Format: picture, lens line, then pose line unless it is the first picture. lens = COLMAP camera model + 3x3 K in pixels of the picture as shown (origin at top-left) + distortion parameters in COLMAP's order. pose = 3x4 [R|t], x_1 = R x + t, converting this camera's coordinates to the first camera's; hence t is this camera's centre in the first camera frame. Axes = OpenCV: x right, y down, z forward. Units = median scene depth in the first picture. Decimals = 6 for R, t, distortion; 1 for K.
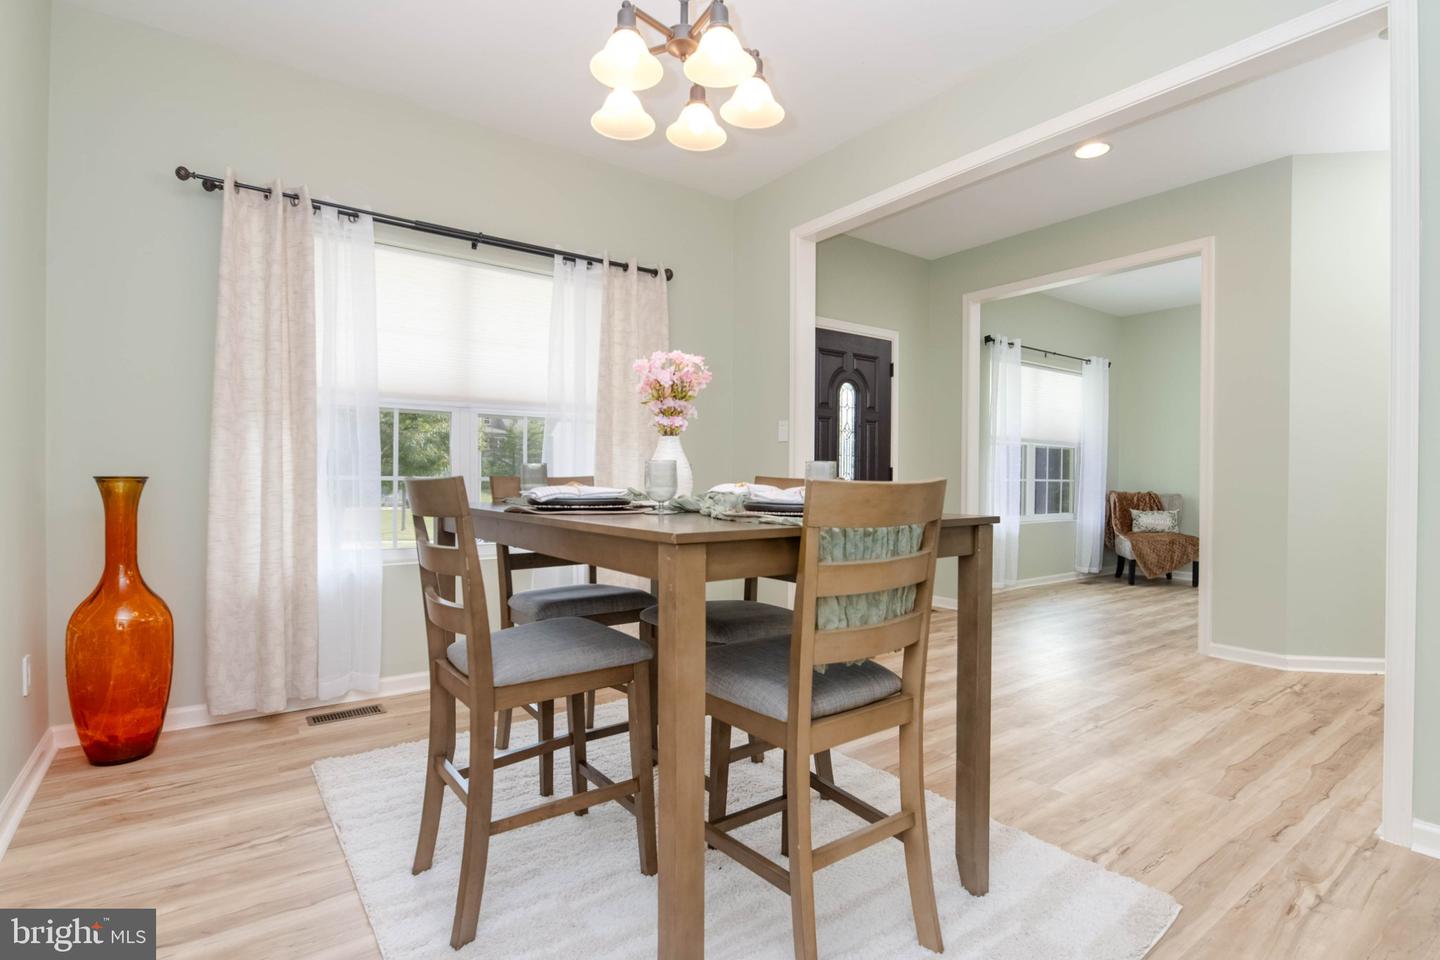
lens RADIAL K [[698.7, 0, 720.0], [0, 698.7, 480.0], [0, 0, 1]] dist [0.001626, -0.000049]
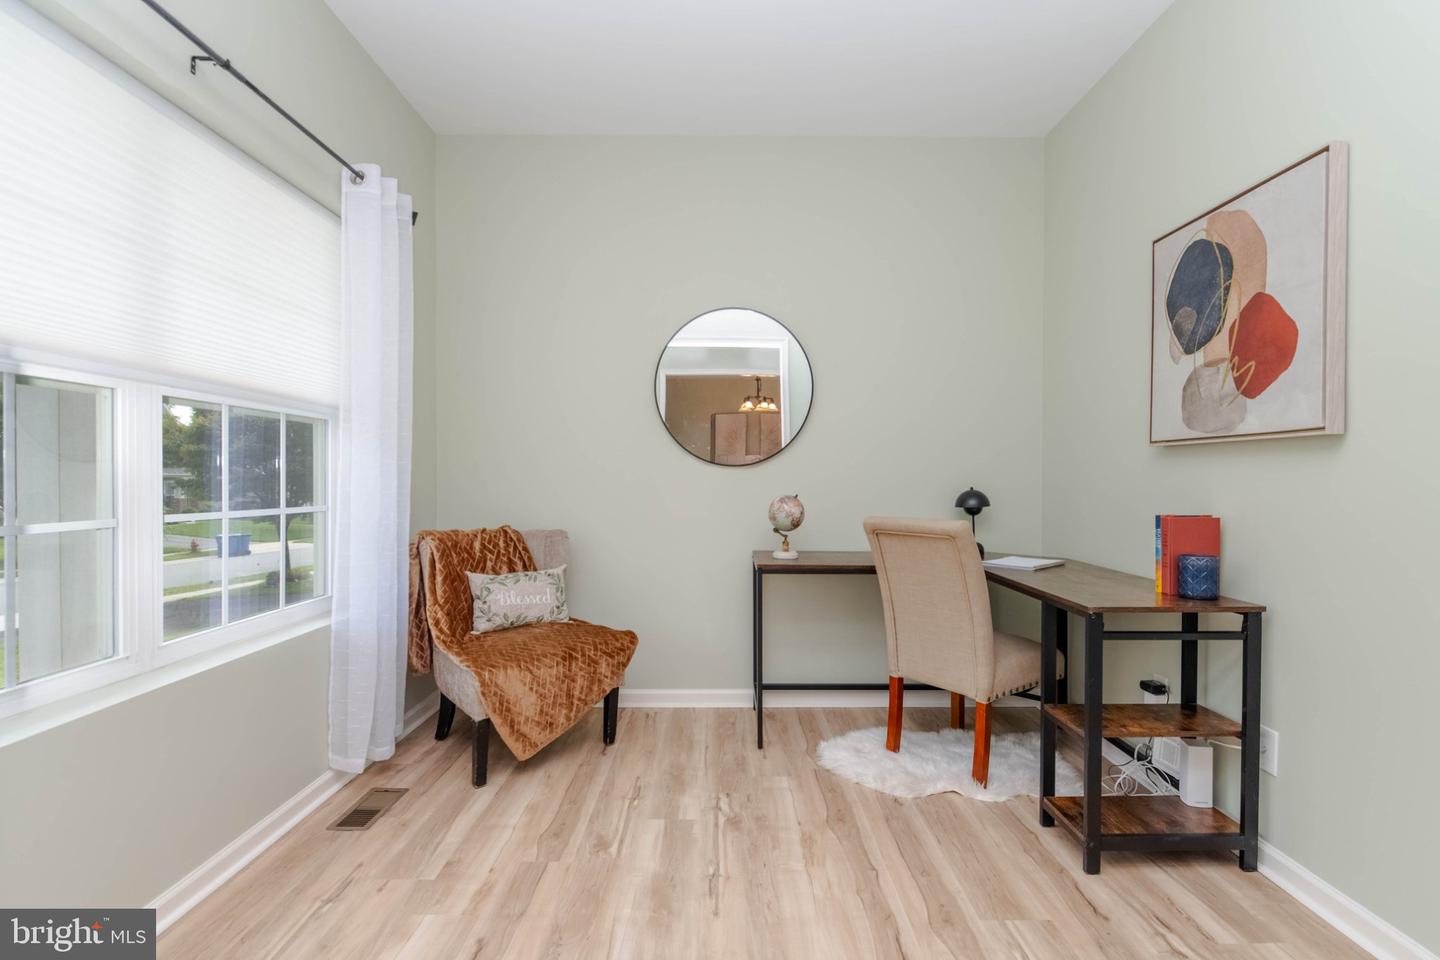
lens RADIAL K [[677.9, 0, 740.7], [0, 677.9, 478.1], [0, 0, 1]] dist [-0.004552, -0.000980]
pose [[0.562249, -0.002446, 0.826964, 0.351548], [0.005626, 0.999984, -0.000868, -0.013842], [-0.826949, 0.005141, 0.562254, 0.650125]]
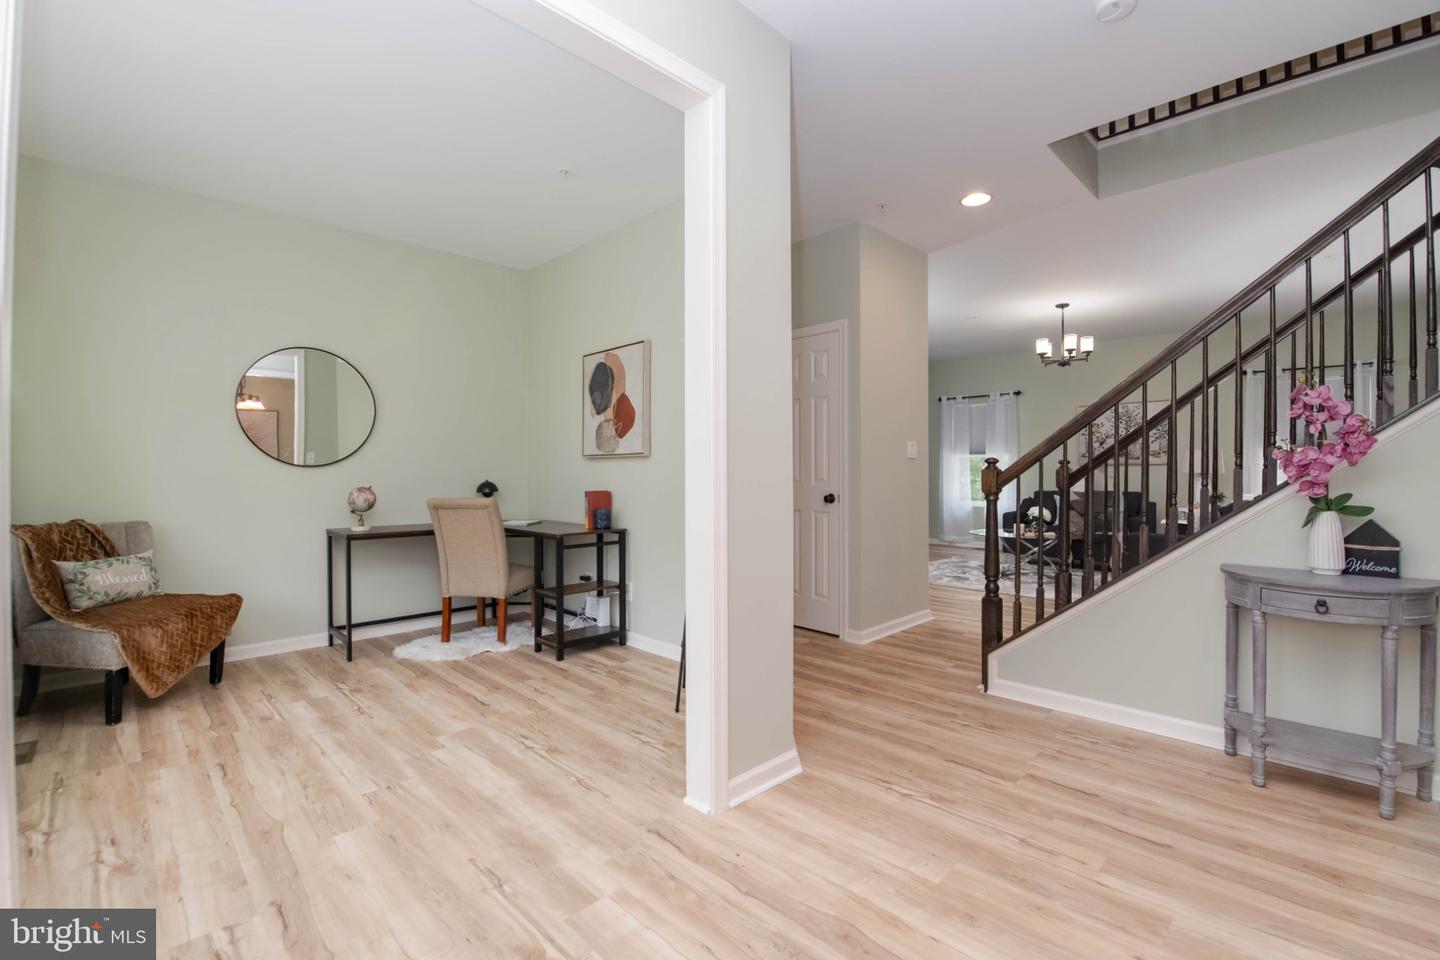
lens RADIAL K [[636.2, 0, 720.0], [0, 636.2, 480.0], [0, 0, 1]] dist [-0.019518, -0.000457]
pose [[-0.147697, -0.012451, 0.988954, 0.111884], [0.011770, 0.999828, 0.014345, -0.013892], [-0.988963, 0.013759, -0.147525, 0.630650]]
